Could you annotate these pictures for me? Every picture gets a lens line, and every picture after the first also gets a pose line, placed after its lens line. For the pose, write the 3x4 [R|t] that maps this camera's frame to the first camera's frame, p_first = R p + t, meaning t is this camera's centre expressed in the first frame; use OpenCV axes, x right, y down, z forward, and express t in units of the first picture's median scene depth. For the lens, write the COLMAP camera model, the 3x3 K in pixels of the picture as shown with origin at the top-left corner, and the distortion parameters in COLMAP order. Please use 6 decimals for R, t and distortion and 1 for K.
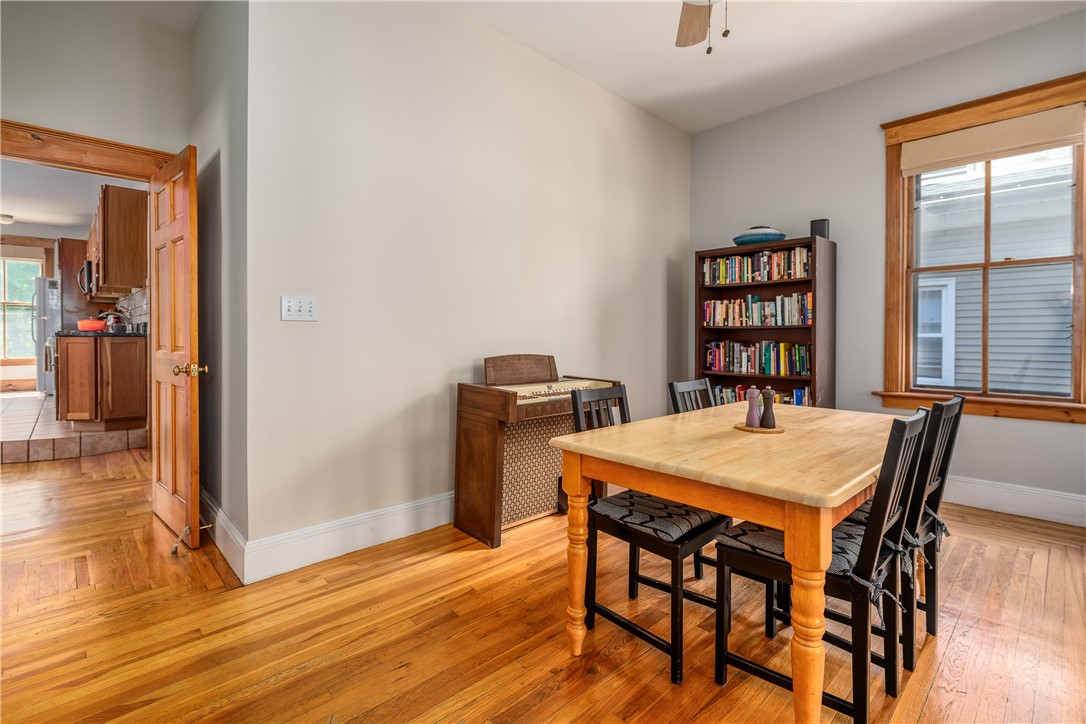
lens RADIAL K [[511.8, 0, 541.5], [0, 511.8, 338.0], [0, 0, 1]] dist [-0.001272, -0.000341]
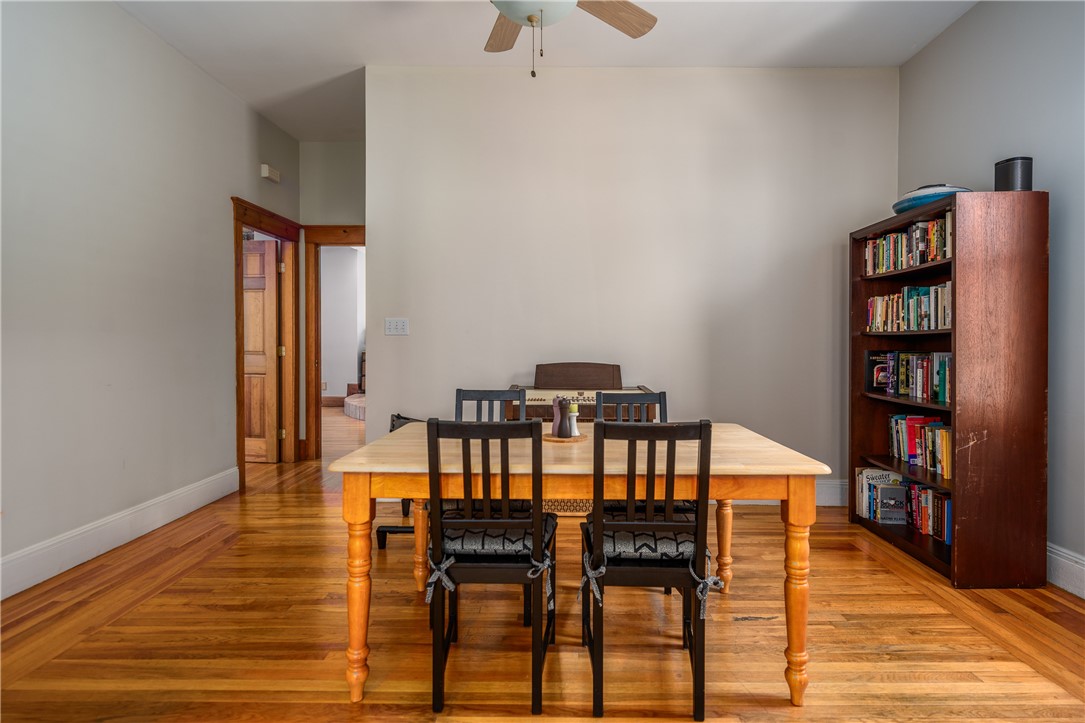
lens RADIAL K [[571.2, 0, 546.0], [0, 571.2, 347.6], [0, 0, 1]] dist [0.000519, -0.000215]
pose [[0.709790, 0.003118, -0.704407, 0.601711], [-0.004048, 0.999992, 0.000348, 0.001092], [0.704402, 0.002605, 0.709796, 0.093650]]
